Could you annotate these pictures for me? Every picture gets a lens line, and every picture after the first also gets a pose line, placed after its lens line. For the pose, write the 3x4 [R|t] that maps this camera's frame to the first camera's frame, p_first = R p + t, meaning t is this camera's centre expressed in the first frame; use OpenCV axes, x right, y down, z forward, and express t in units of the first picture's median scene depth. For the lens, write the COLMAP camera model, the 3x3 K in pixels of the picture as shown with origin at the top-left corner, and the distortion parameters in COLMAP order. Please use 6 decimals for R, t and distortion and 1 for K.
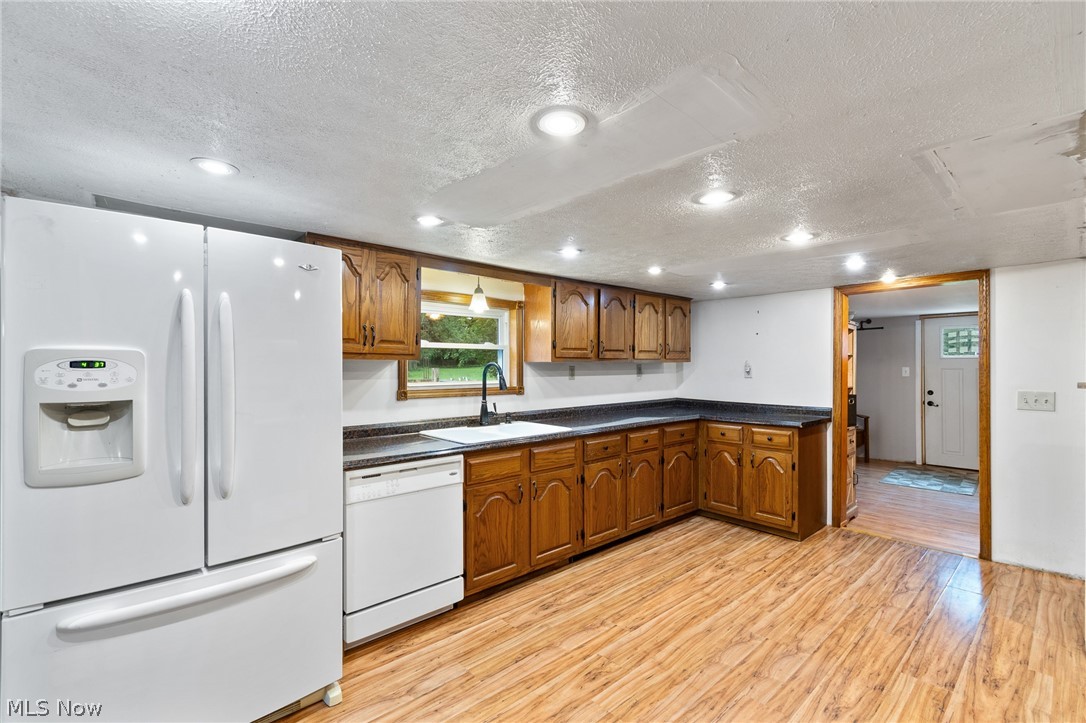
lens RADIAL K [[478.1, 0, 538.3], [0, 478.1, 366.1], [0, 0, 1]] dist [-0.005070, -0.001484]
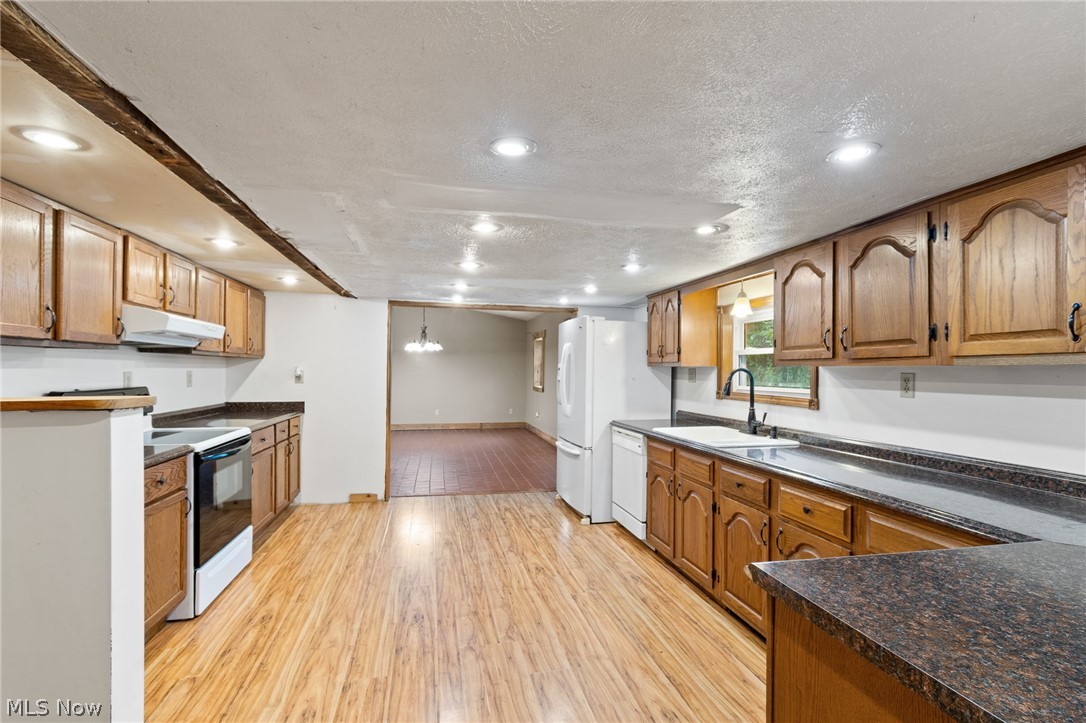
lens RADIAL K [[478.1, 0, 546.8], [0, 478.1, 363.3], [0, 0, 1]] dist [-0.005070, -0.001484]
pose [[-0.464948, -0.015732, -0.885198, 1.078987], [-0.010647, 0.999869, -0.012178, -0.000335], [0.885274, 0.003763, -0.465055, 1.262344]]
